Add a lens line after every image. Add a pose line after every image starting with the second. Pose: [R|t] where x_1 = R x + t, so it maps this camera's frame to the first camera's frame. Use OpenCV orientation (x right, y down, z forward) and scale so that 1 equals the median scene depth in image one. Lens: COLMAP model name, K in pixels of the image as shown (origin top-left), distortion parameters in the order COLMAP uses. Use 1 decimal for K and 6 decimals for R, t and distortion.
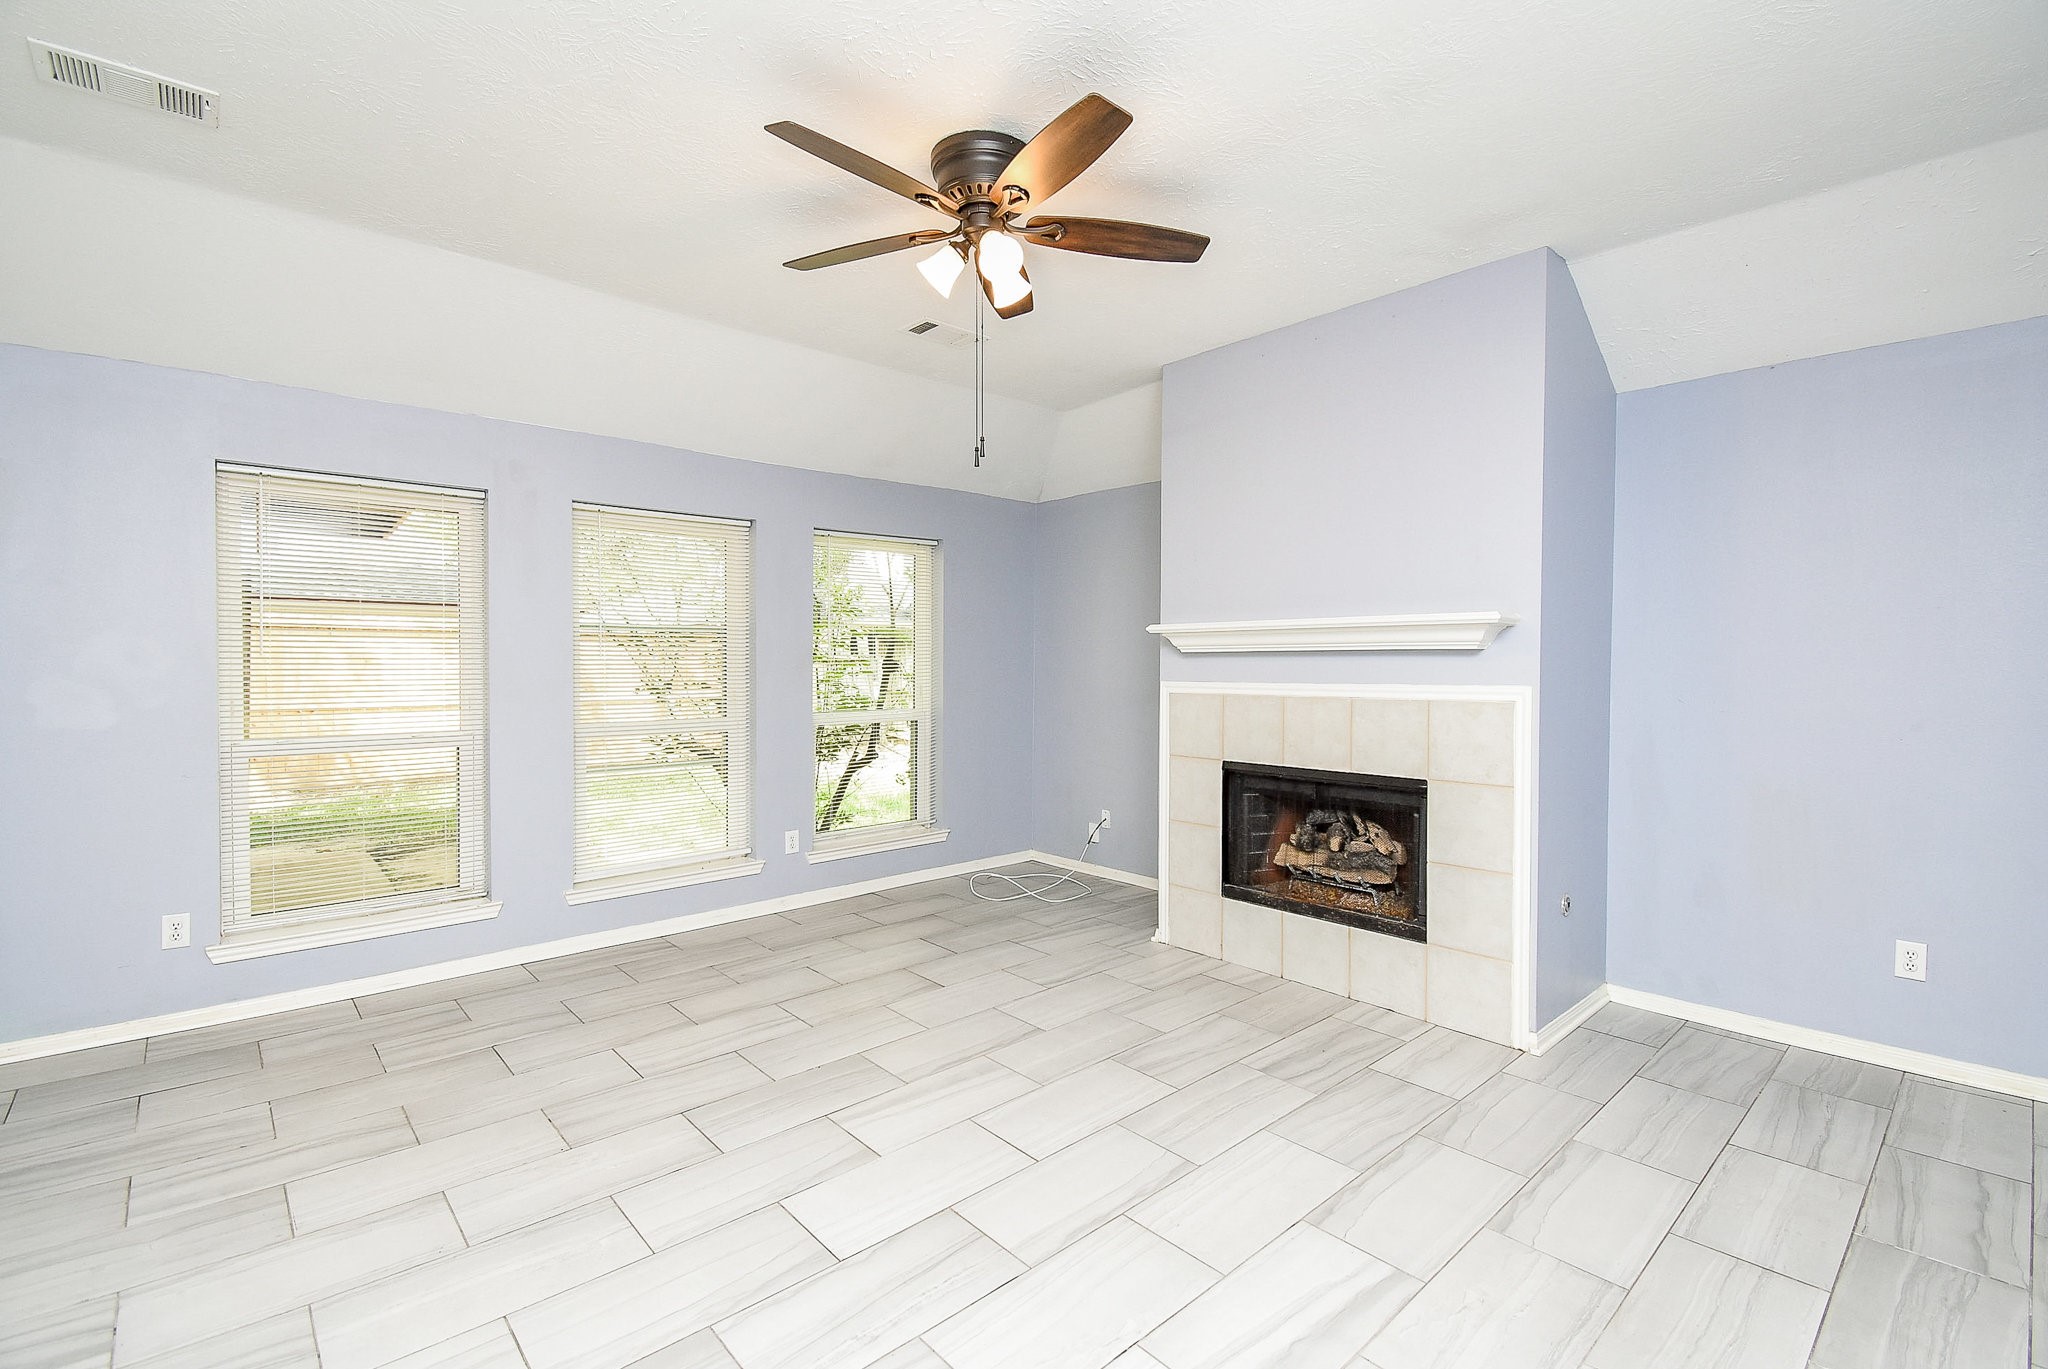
lens RADIAL K [[905.8, 0, 1021.5], [0, 905.8, 679.3], [0, 0, 1]] dist [0.009434, -0.004870]
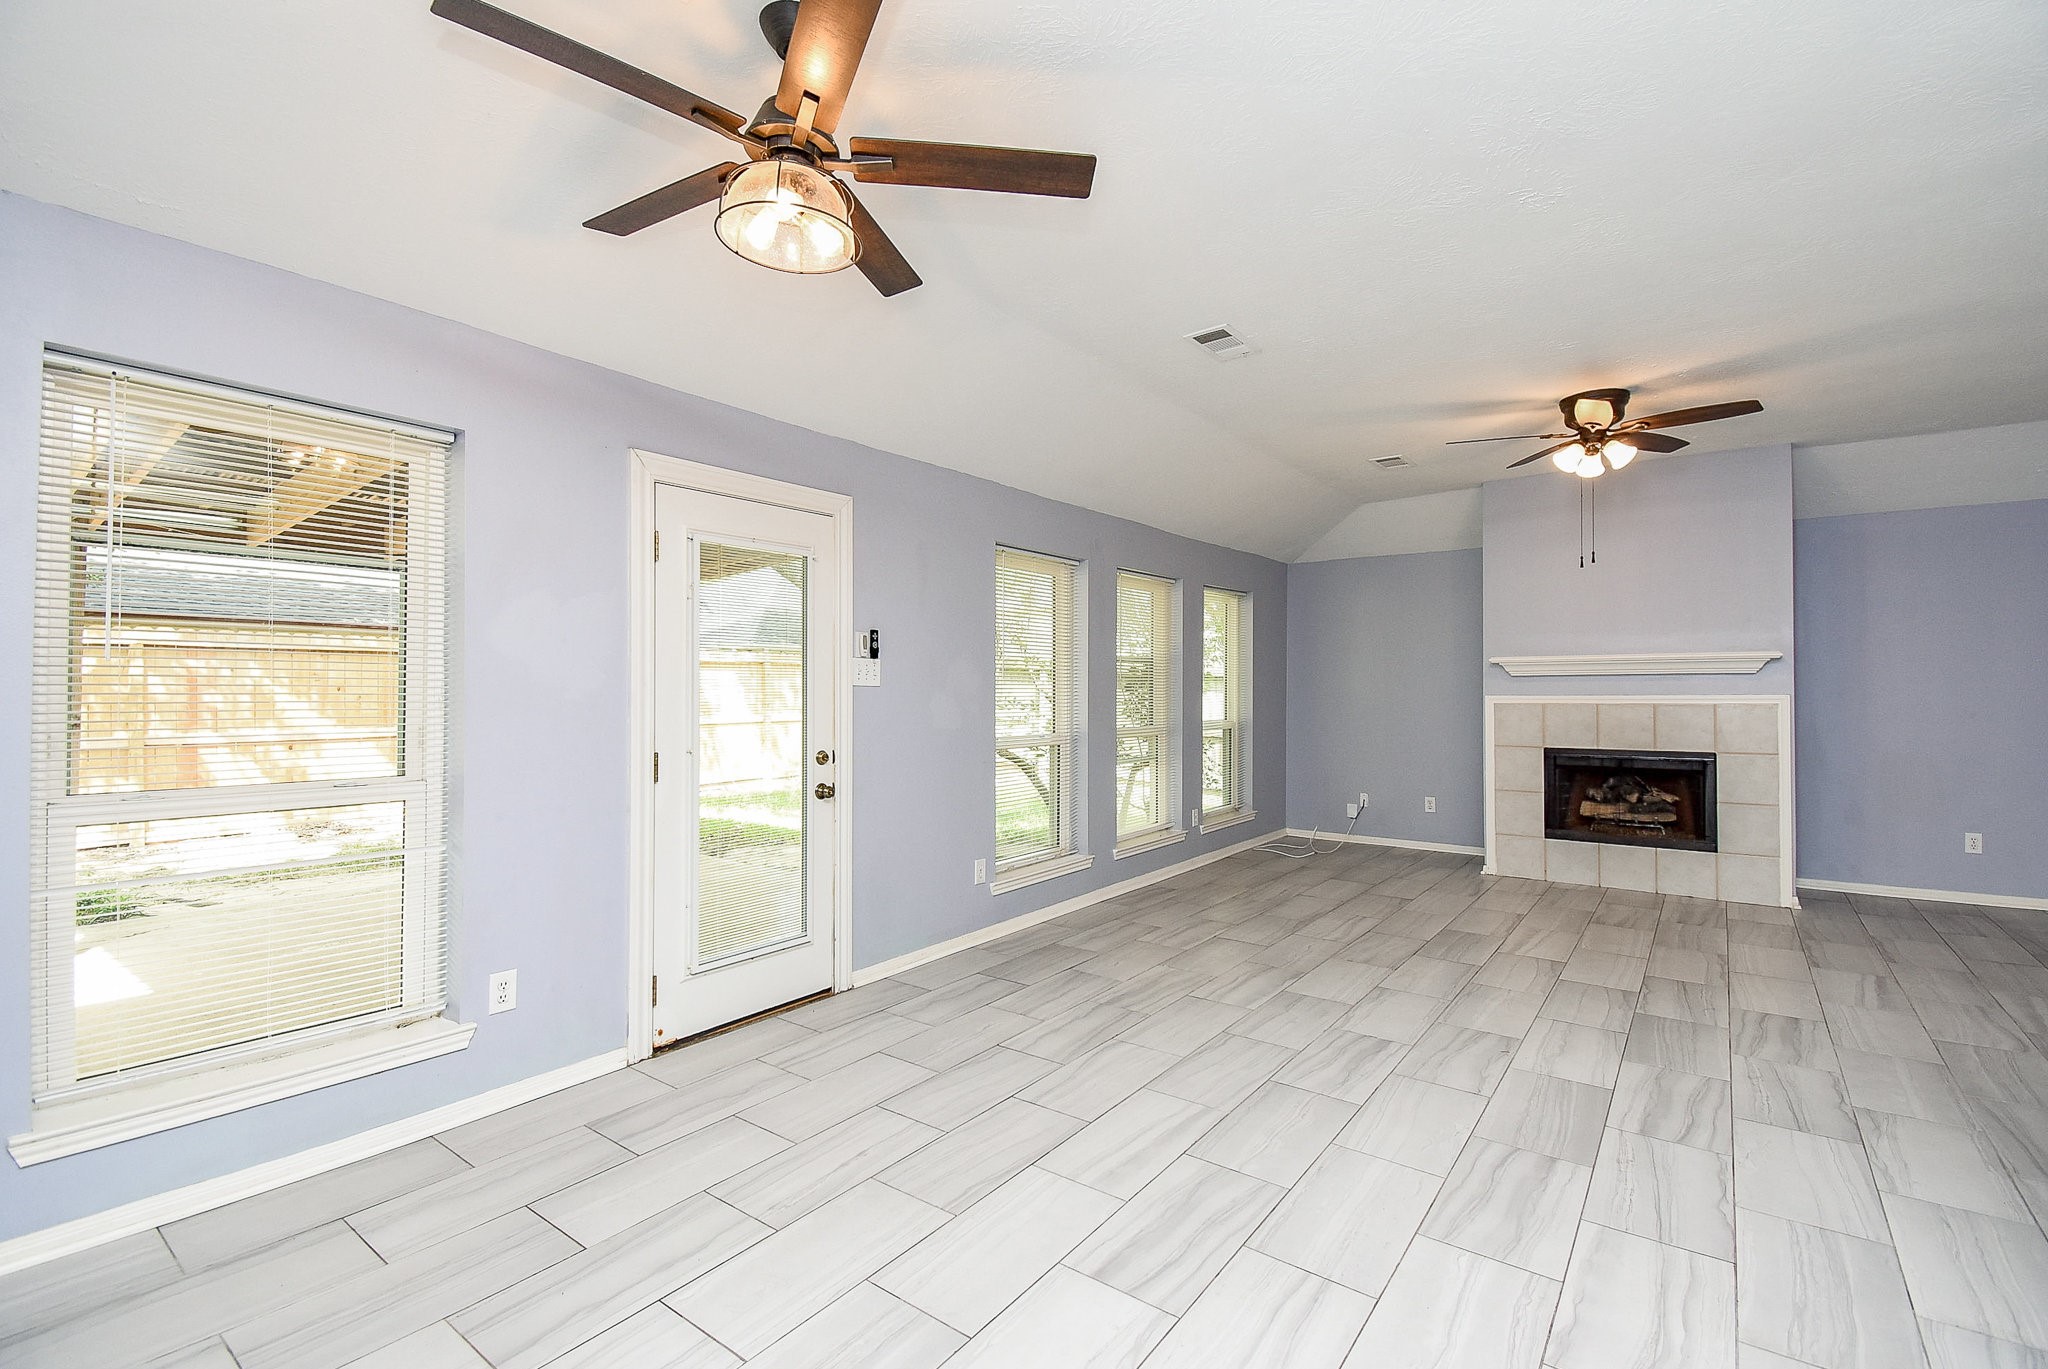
lens RADIAL K [[905.8, 0, 1024.5], [0, 905.8, 685.6], [0, 0, 1]] dist [0.009434, -0.004870]
pose [[0.978190, 0.006452, 0.207614, -1.012148], [-0.000103, 0.999532, -0.030580, 0.035204], [-0.207714, 0.029891, 0.977733, -0.325460]]
